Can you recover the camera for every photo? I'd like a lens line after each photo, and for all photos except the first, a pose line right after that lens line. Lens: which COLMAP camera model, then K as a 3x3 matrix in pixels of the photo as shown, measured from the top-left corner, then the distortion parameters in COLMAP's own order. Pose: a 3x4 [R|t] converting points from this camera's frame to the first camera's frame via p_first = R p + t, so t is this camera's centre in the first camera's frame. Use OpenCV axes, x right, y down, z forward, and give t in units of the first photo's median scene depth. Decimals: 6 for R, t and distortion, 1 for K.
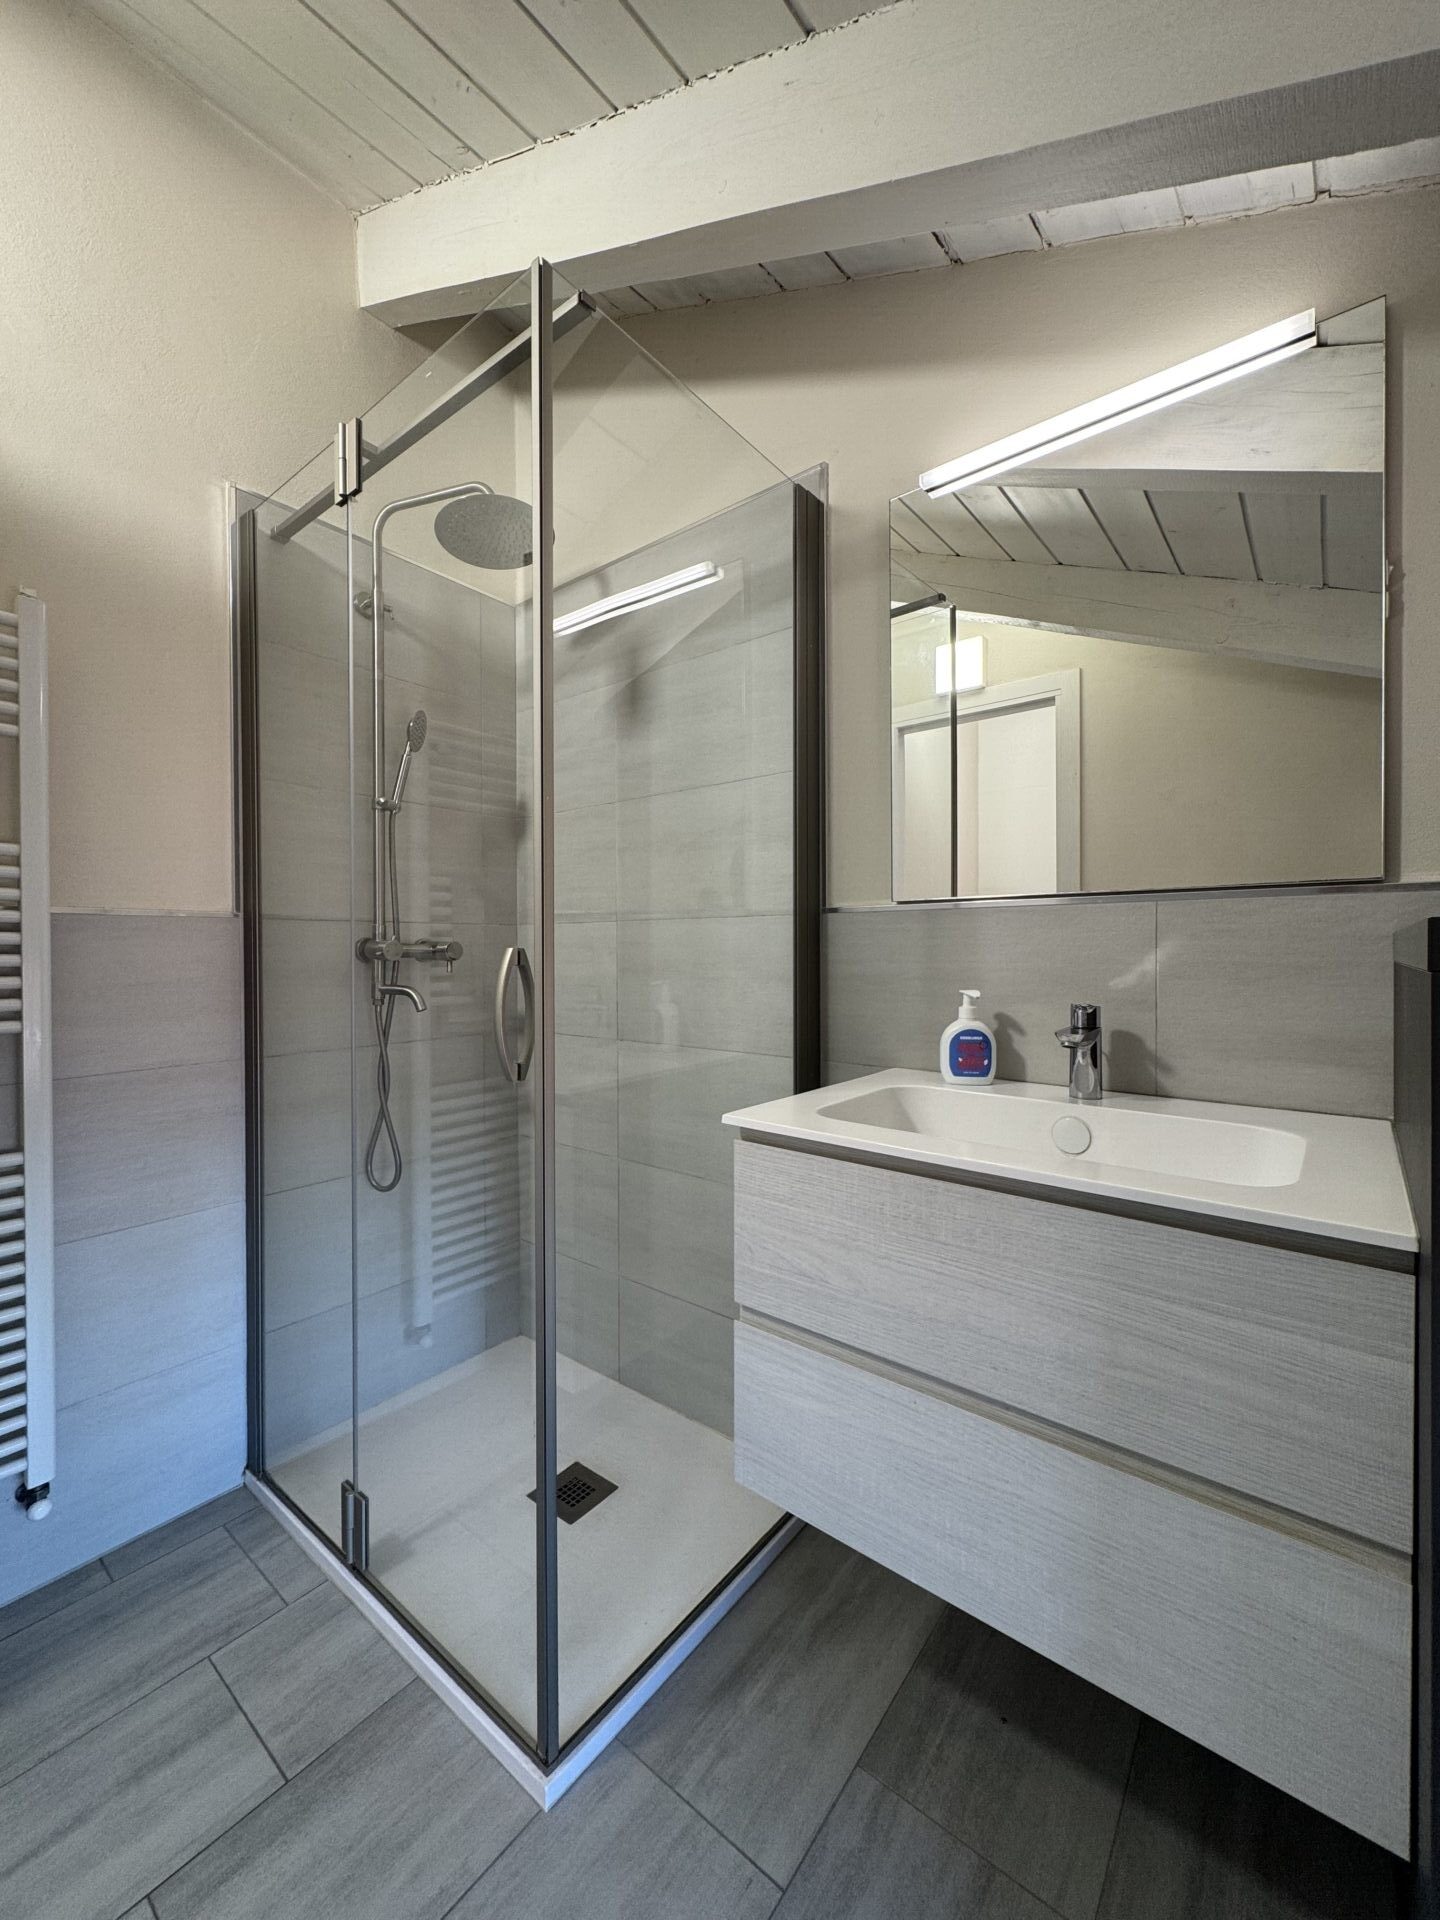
lens RADIAL K [[765.9, 0, 719.3], [0, 765.9, 955.9], [0, 0, 1]] dist [-0.001545, 0.000617]
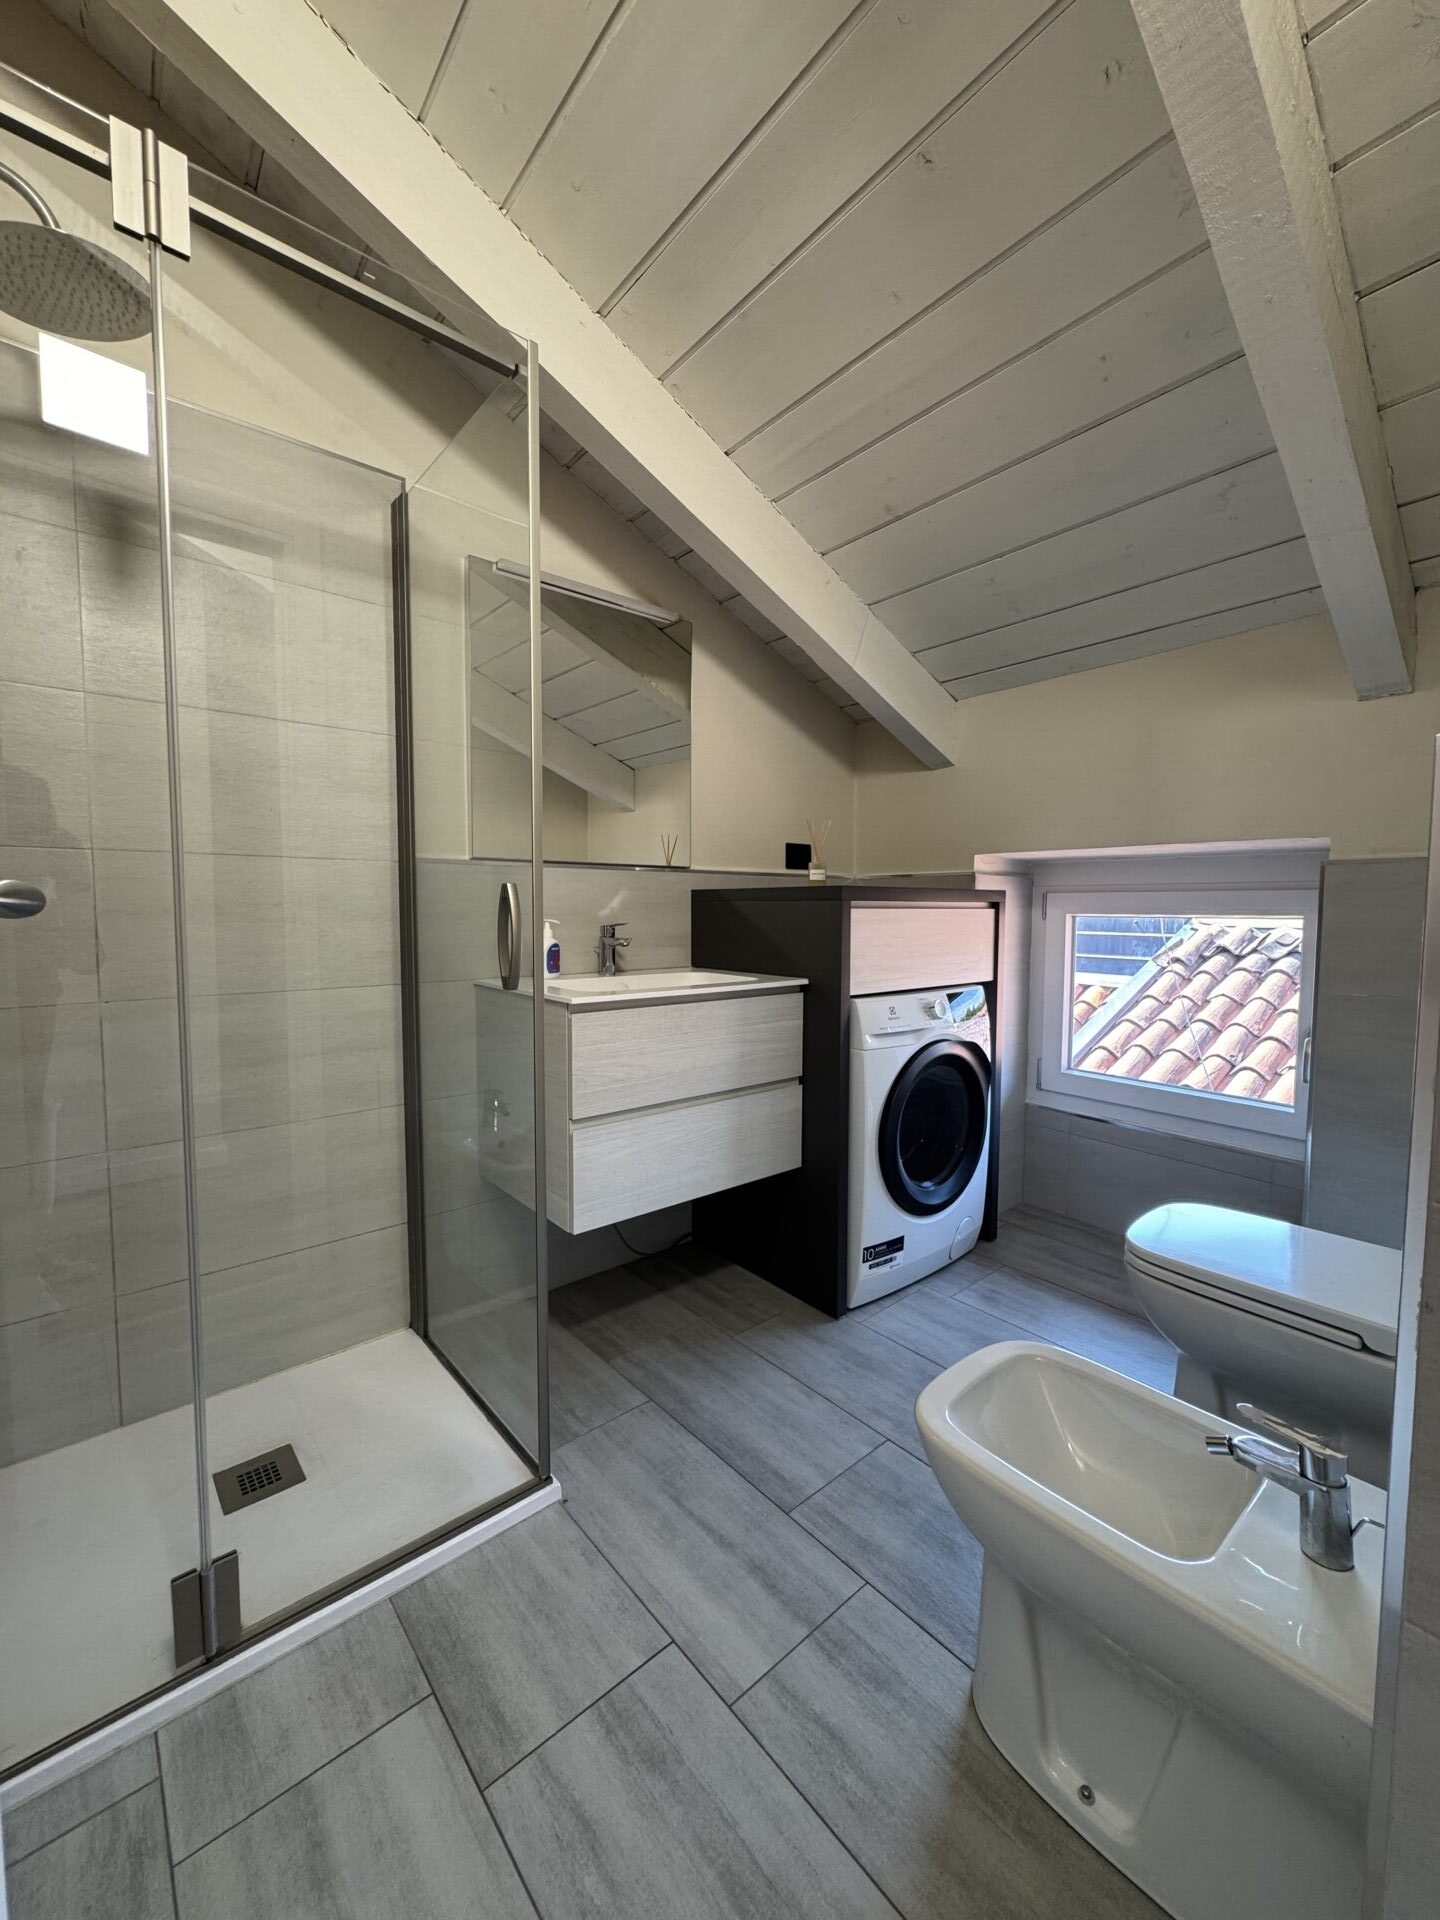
lens RADIAL K [[765.9, 0, 719.3], [0, 765.9, 955.9], [0, 0, 1]] dist [-0.001545, 0.000617]
pose [[0.183171, -0.056149, 0.981476, -1.428353], [0.004726, 0.998406, 0.056235, 0.039816], [-0.983070, -0.005662, 0.183144, 0.437833]]
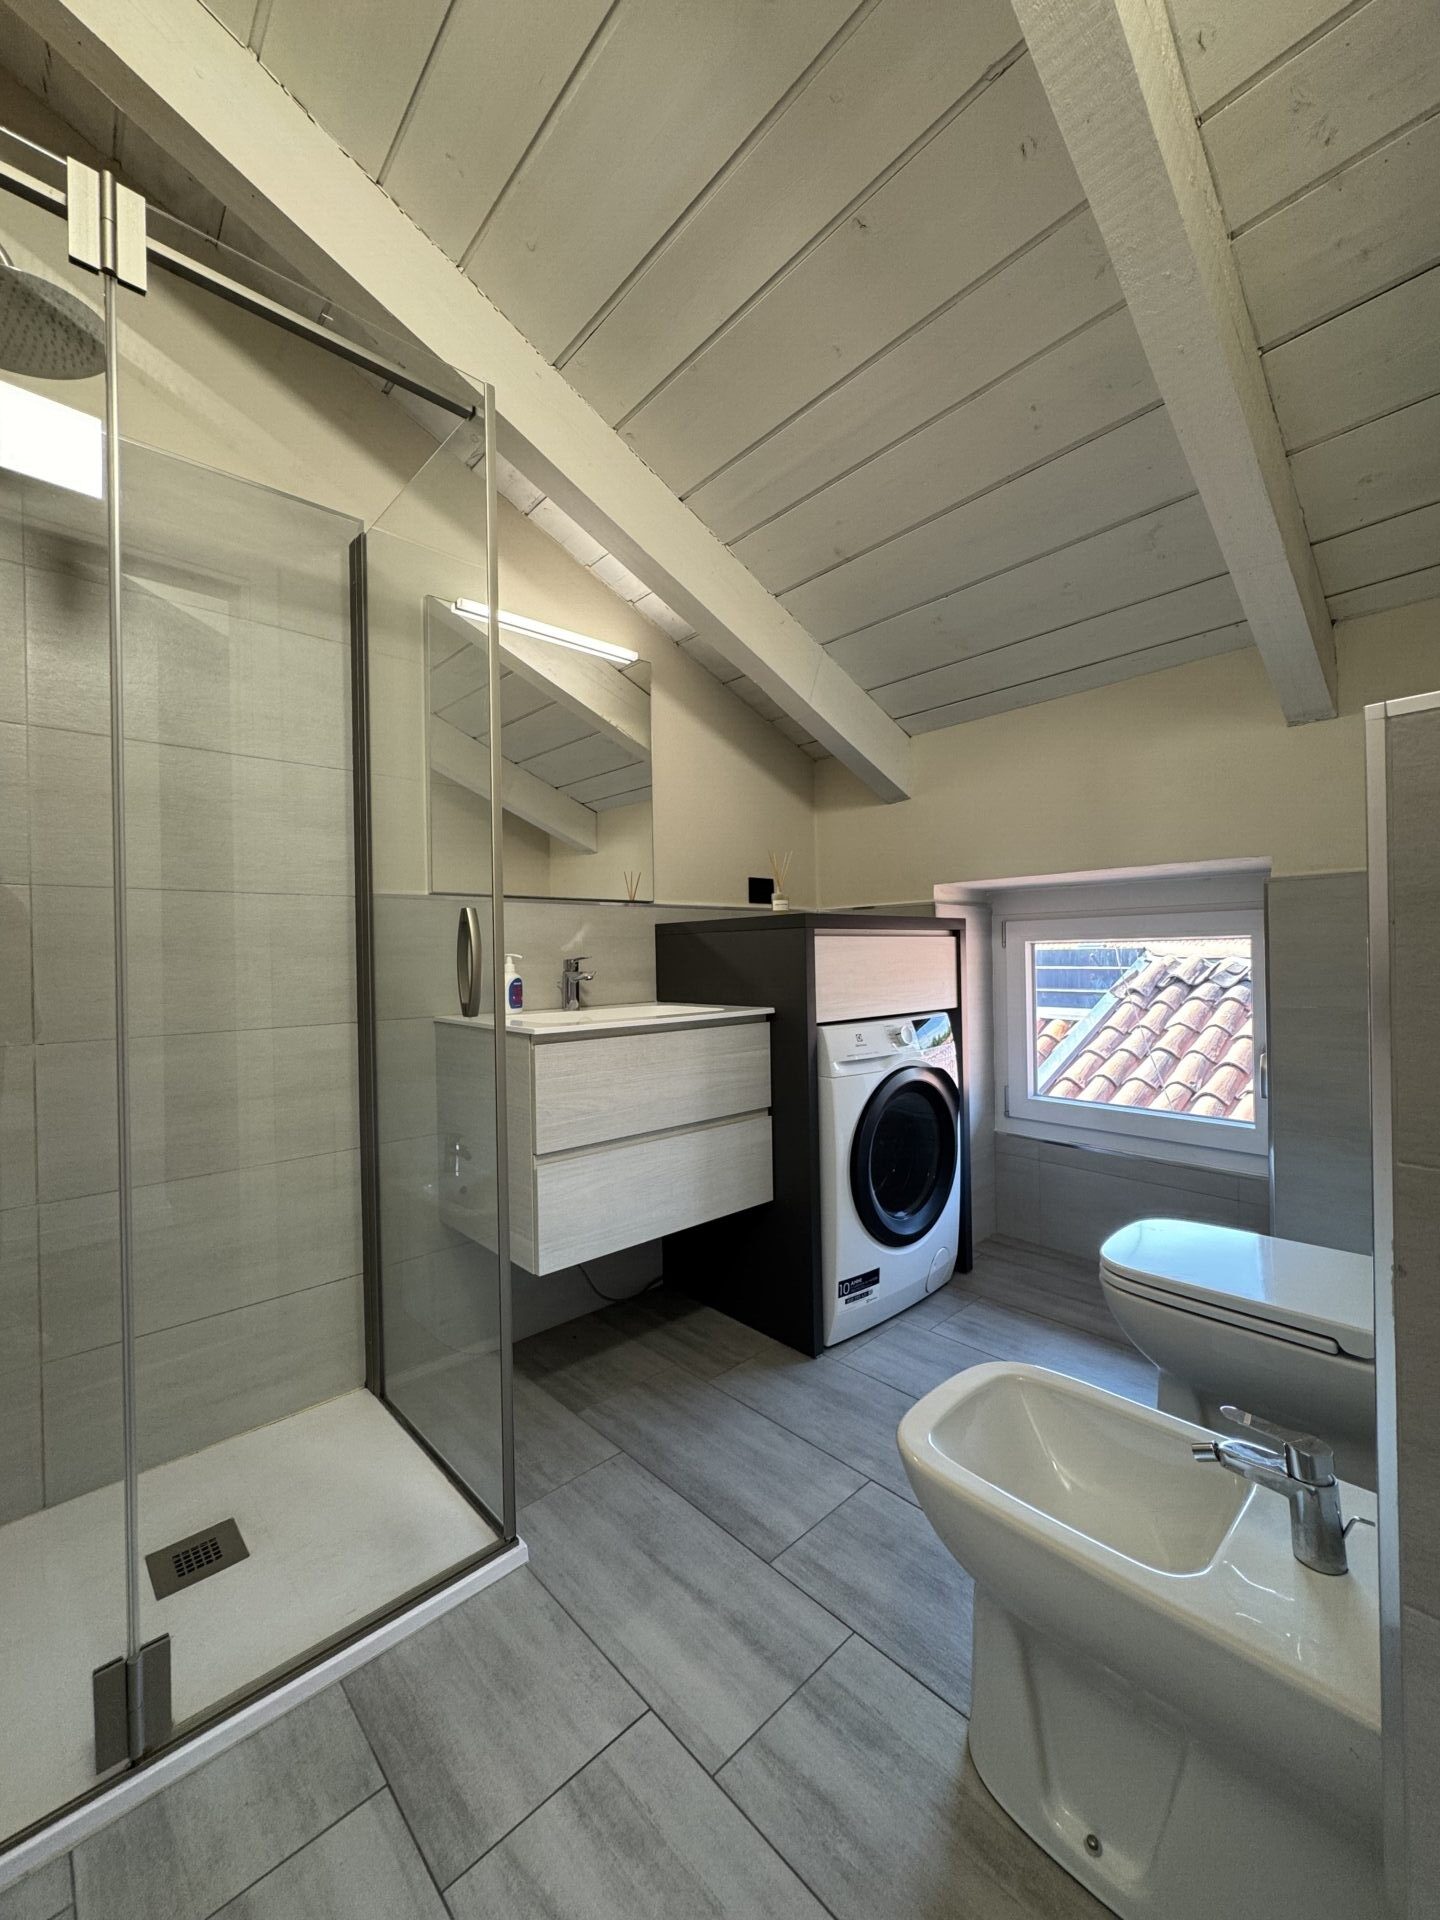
lens RADIAL K [[765.9, 0, 719.3], [0, 765.9, 955.9], [0, 0, 1]] dist [-0.001545, 0.000617]
pose [[0.138811, 0.002200, 0.990316, -1.420458], [0.027236, 0.999611, -0.006038, 0.085178], [-0.989944, 0.027811, 0.138697, 0.437269]]
